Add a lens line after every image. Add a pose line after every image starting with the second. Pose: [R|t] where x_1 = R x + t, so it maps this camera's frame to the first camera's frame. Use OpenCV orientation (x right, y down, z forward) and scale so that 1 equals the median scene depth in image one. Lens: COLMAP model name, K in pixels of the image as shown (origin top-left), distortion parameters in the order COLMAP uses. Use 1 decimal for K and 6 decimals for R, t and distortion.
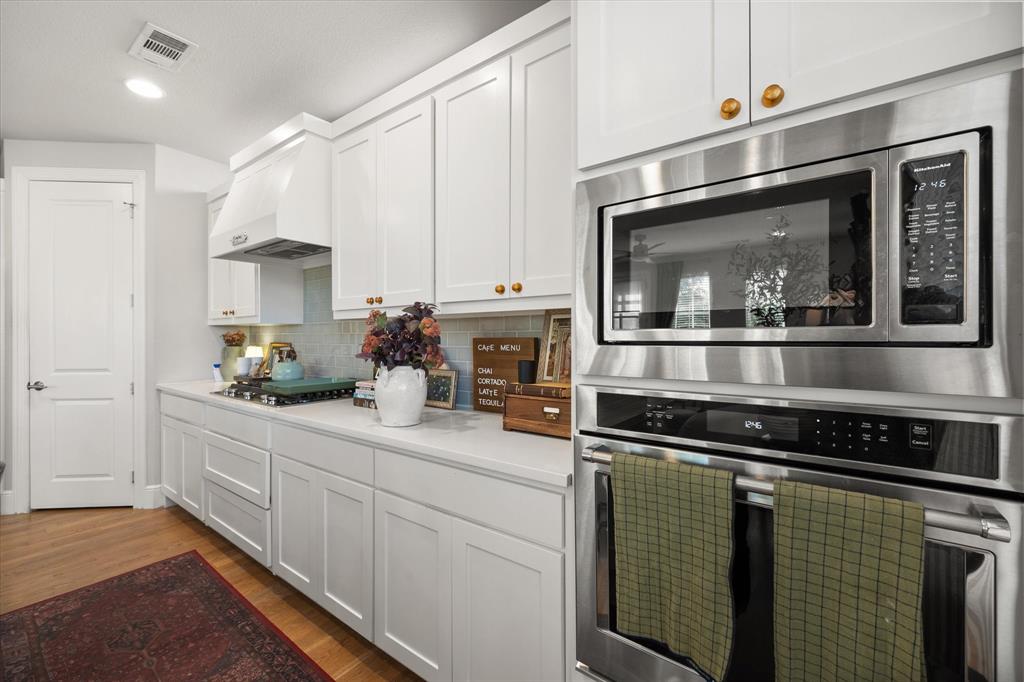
lens RADIAL K [[416.4, 0, 512.0], [0, 416.4, 341.0], [0, 0, 1]] dist [0.000652, 0.000112]
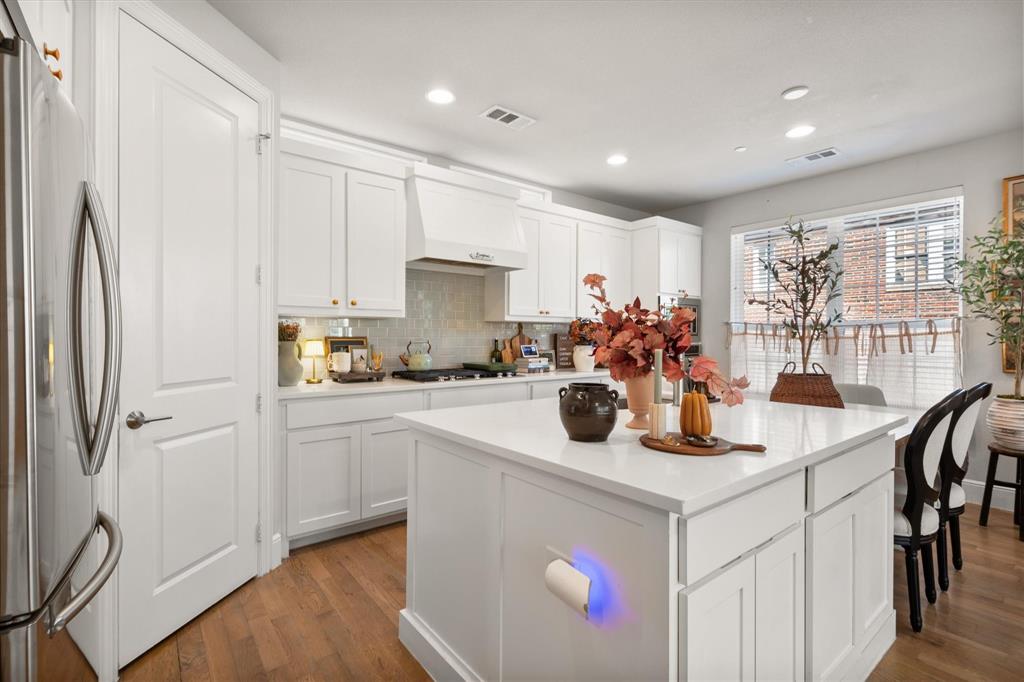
lens RADIAL K [[476.4, 0, 512.0], [0, 476.4, 341.0], [0, 0, 1]] dist [-0.000077, -0.000013]
pose [[0.265446, -0.008505, 0.964088, -1.707932], [0.002758, 0.999964, 0.008063, 0.006880], [-0.964122, 0.000518, 0.265459, 0.428254]]
